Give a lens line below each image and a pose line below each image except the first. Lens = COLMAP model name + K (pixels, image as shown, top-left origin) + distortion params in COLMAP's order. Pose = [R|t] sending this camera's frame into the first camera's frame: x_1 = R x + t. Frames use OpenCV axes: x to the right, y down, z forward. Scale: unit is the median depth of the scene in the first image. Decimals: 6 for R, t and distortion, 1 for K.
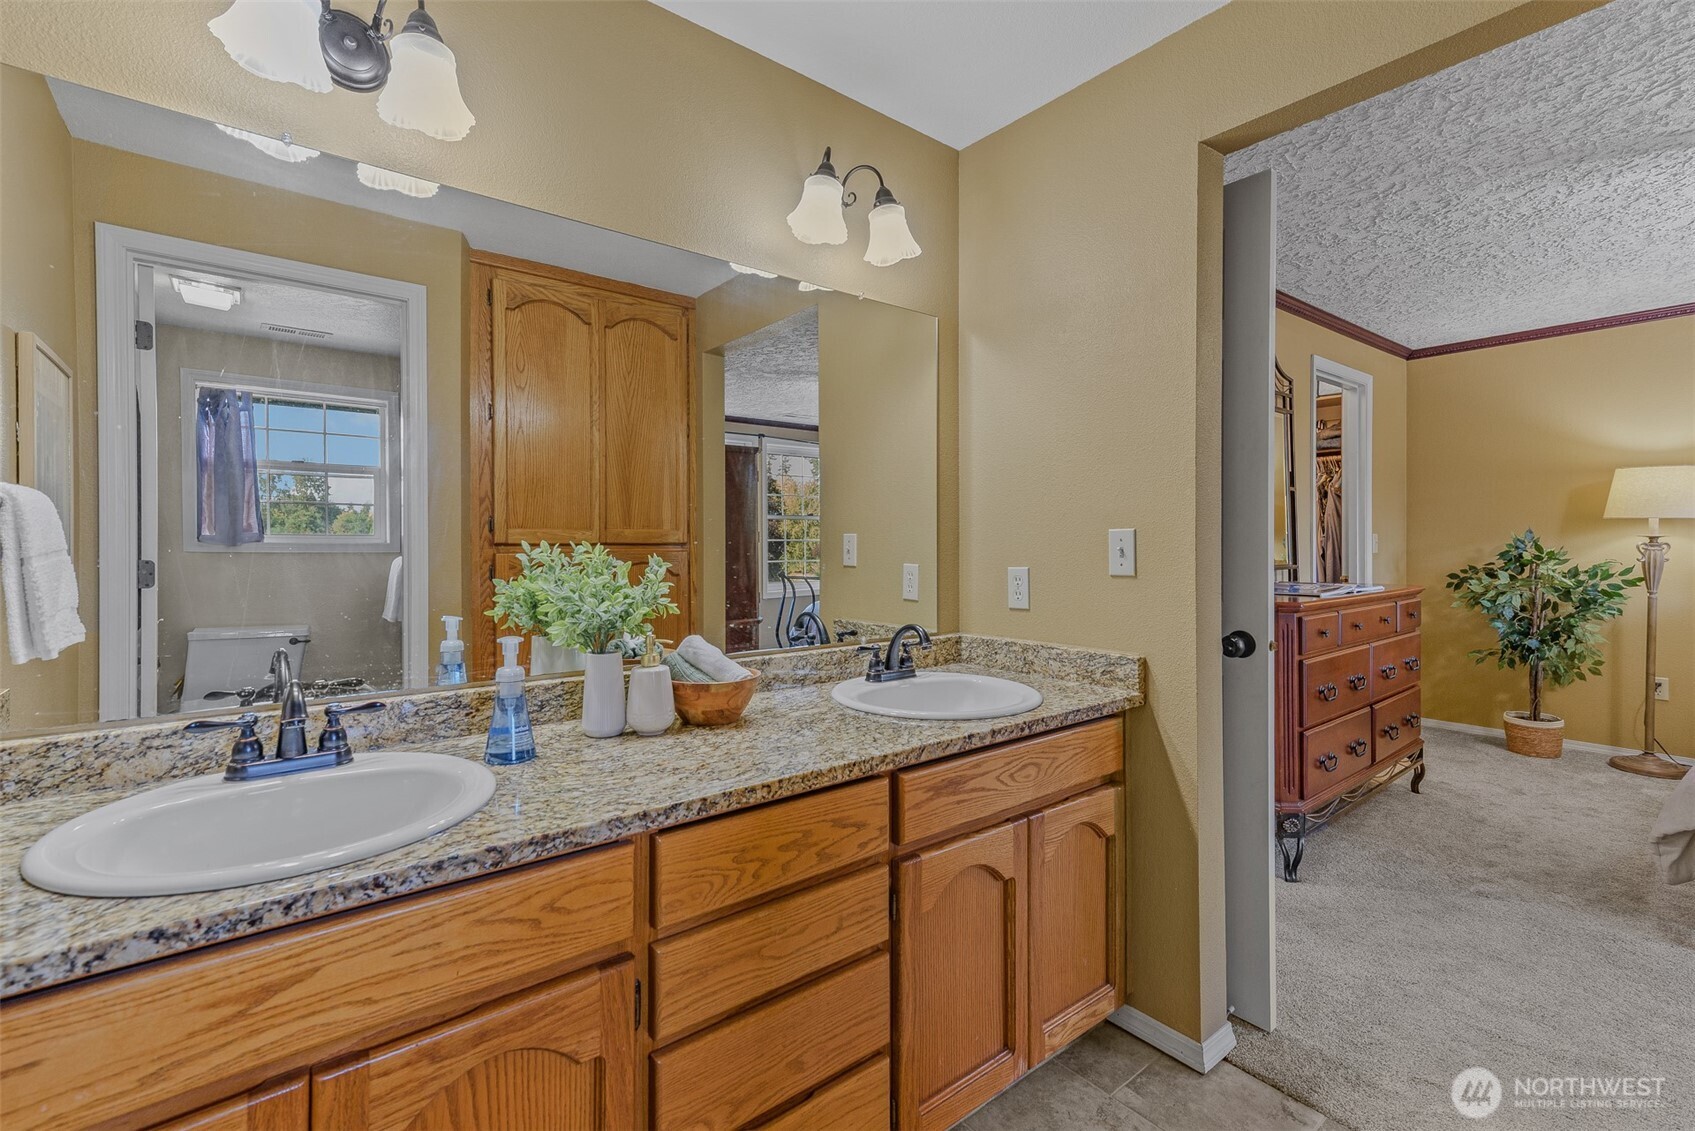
lens RADIAL K [[733.5, 0, 847.9], [0, 733.5, 551.2], [0, 0, 1]] dist [0.001445, 0.000197]
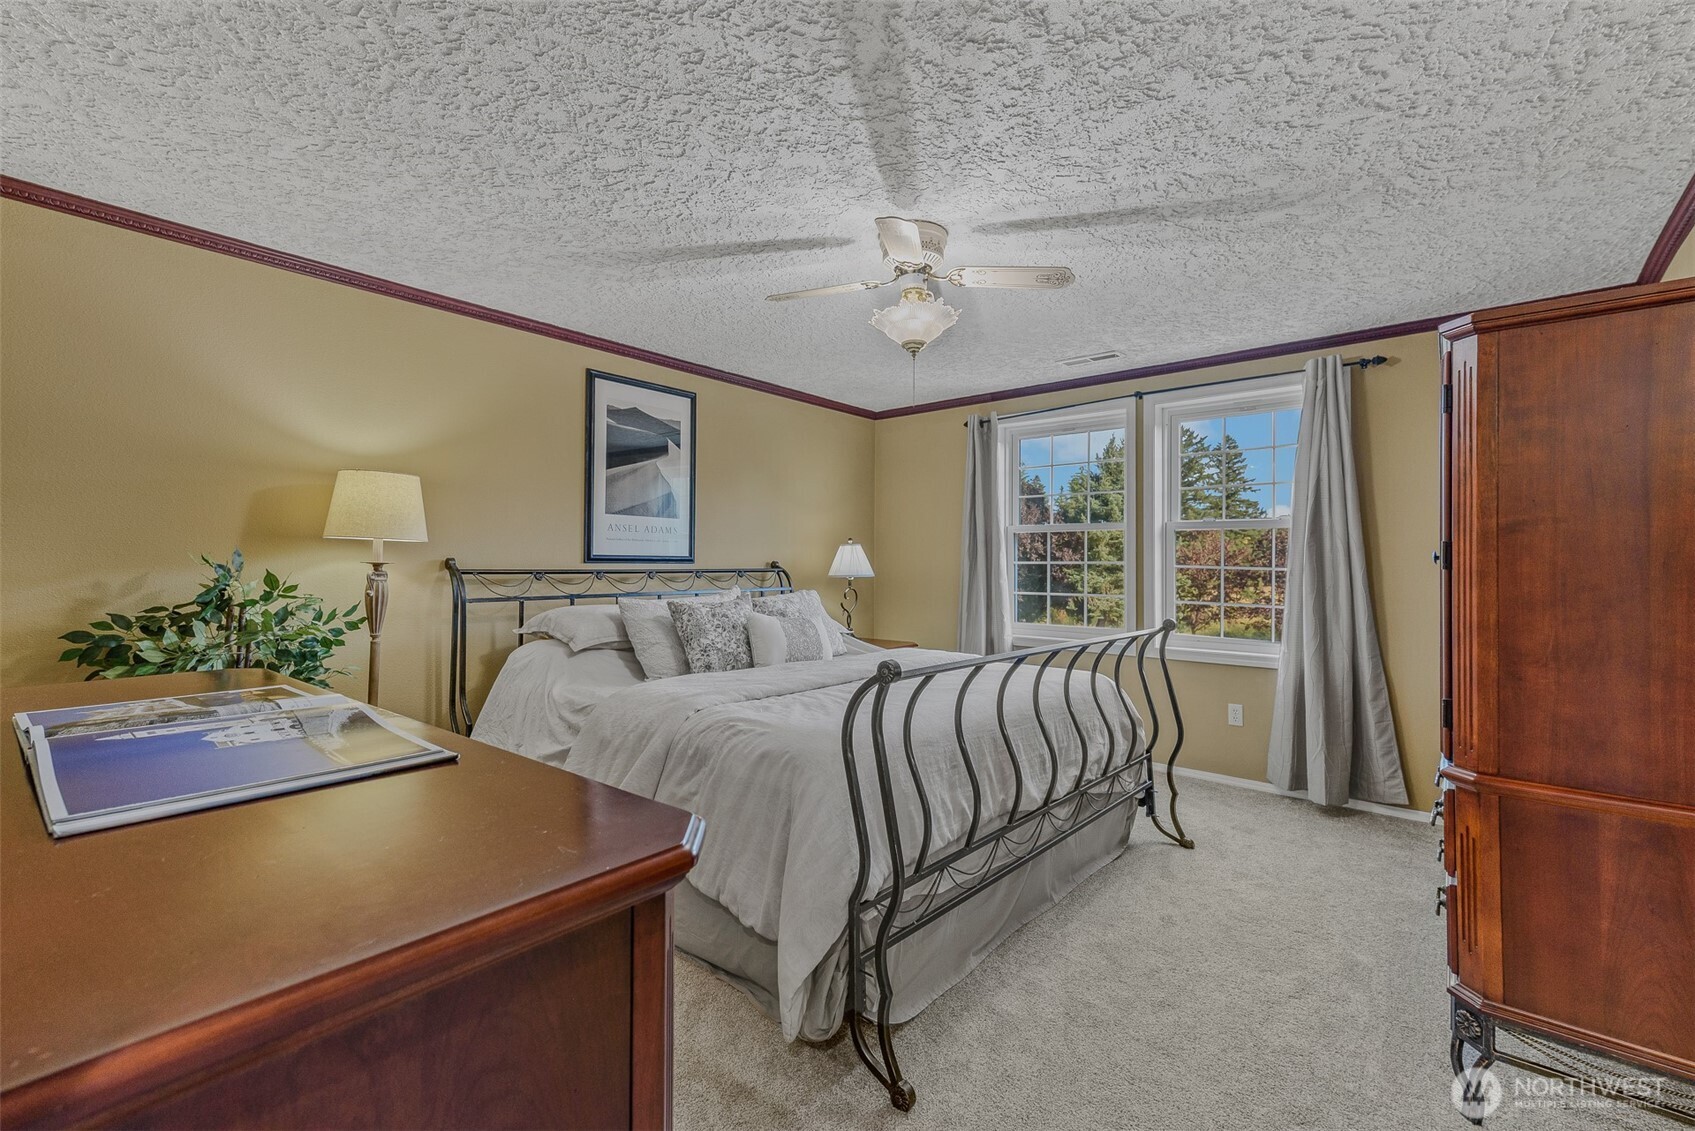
lens RADIAL K [[733.5, 0, 849.7], [0, 733.5, 561.9], [0, 0, 1]] dist [0.001445, 0.000197]
pose [[-0.194371, 0.004442, 0.980918, 0.228700], [0.013615, 0.999906, -0.001830, -0.013376], [-0.980834, 0.012999, -0.194413, 0.647063]]
